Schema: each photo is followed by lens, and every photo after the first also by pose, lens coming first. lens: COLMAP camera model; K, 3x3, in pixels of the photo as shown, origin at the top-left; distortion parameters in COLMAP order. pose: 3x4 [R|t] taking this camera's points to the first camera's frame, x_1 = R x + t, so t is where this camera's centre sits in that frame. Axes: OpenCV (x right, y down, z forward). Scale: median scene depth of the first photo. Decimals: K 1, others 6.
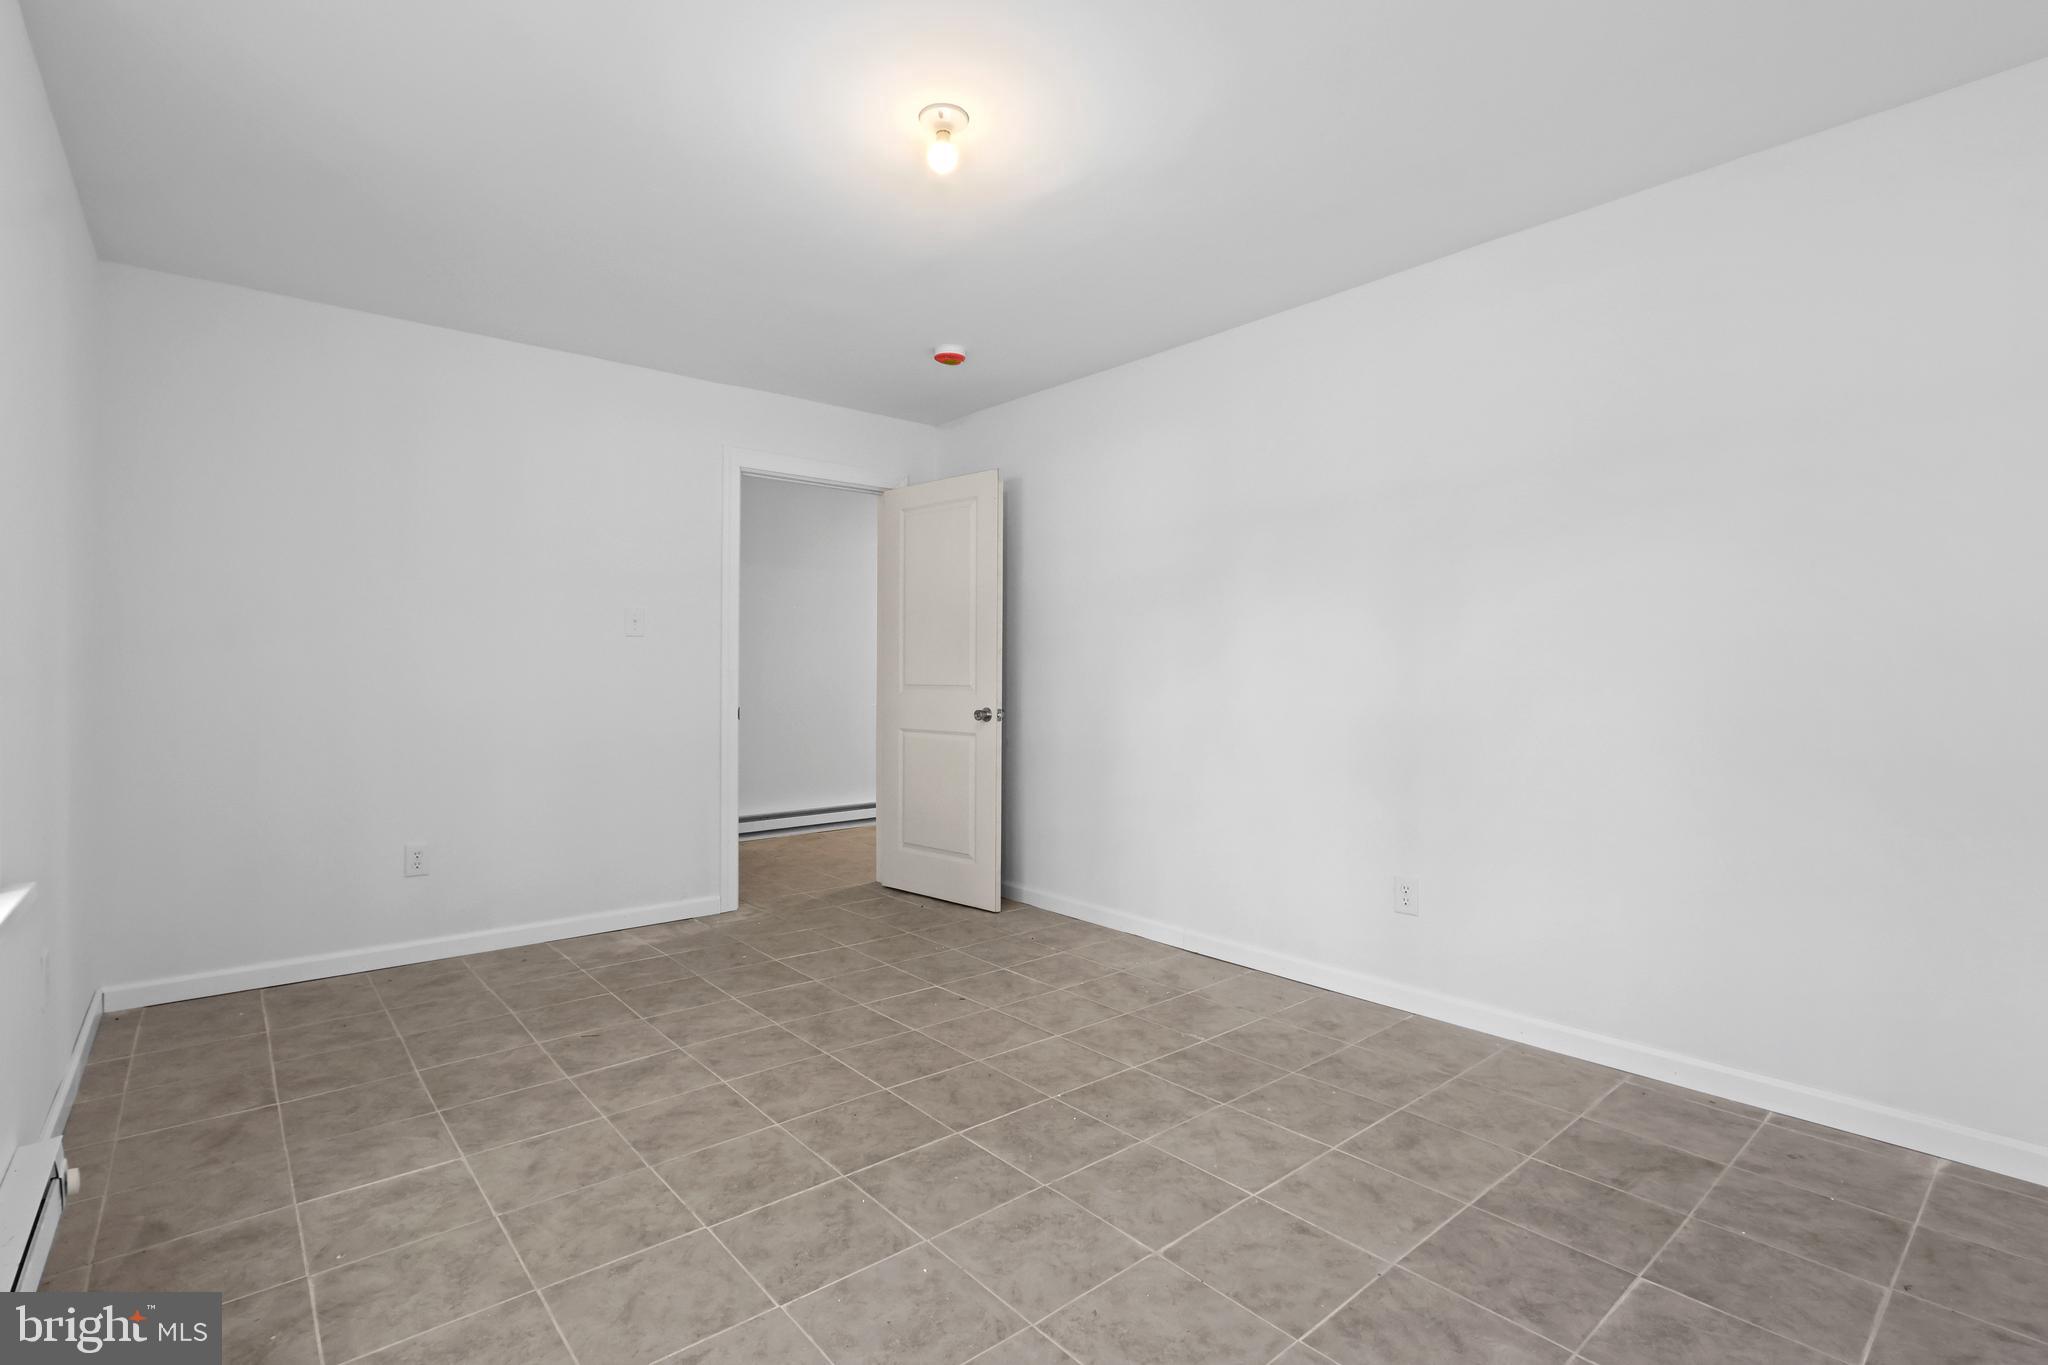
lens RADIAL K [[947.8, 0, 1020.6], [0, 947.8, 668.3], [0, 0, 1]] dist [-0.024416, 0.005642]
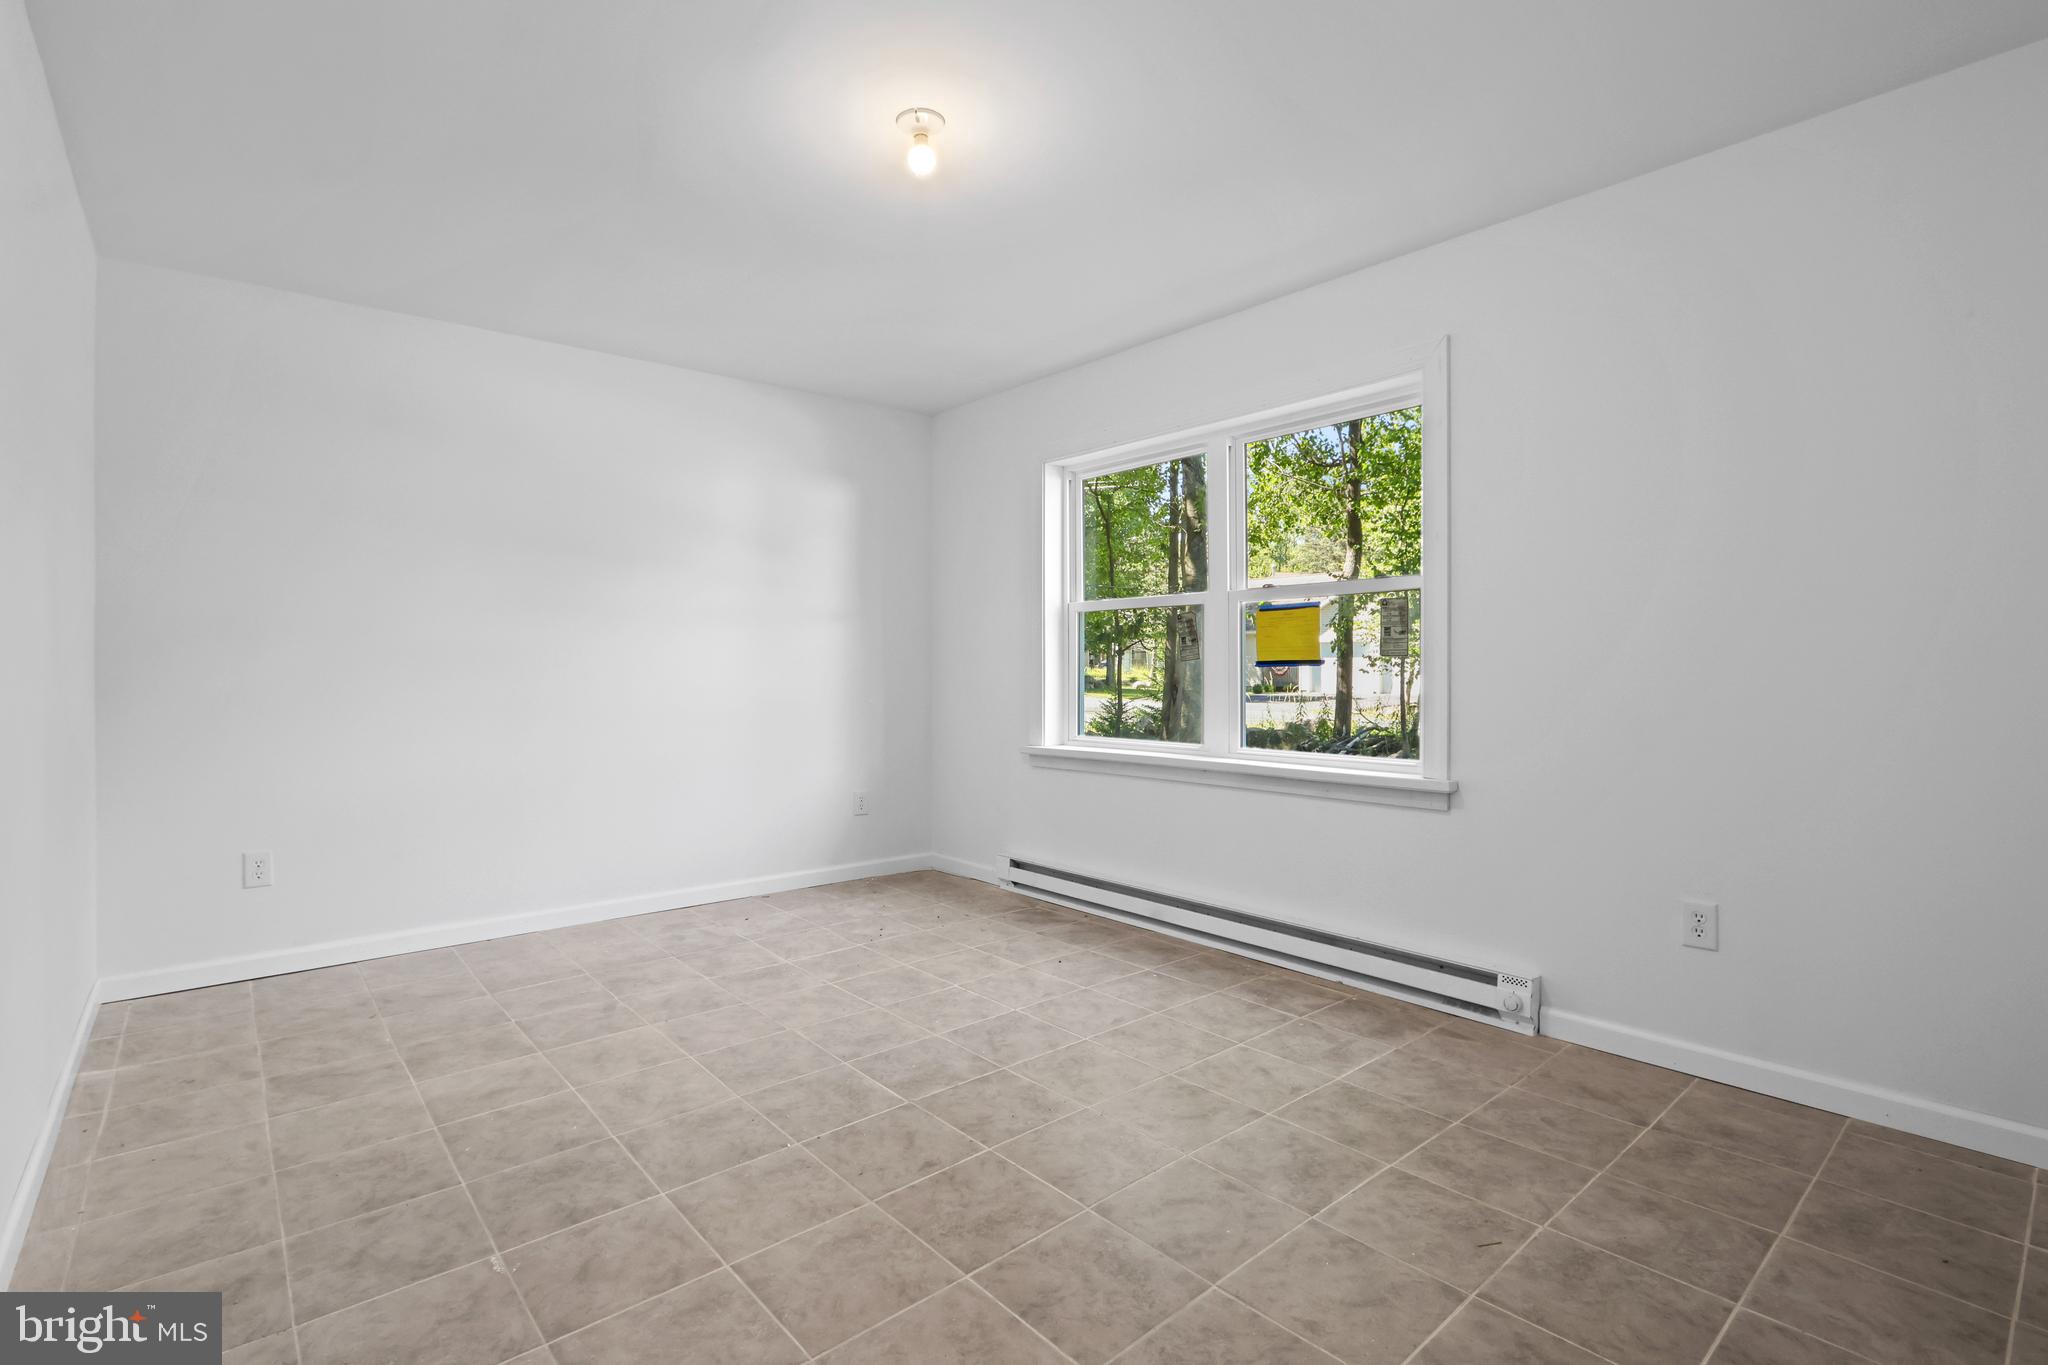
lens RADIAL K [[947.8, 0, 1020.6], [0, 947.8, 668.3], [0, 0, 1]] dist [-0.024416, 0.005642]
pose [[-0.999977, 0.002023, -0.006518, -0.182963], [0.002057, 0.999984, -0.005201, 0.017749], [0.006508, -0.005214, -0.999965, 2.034404]]
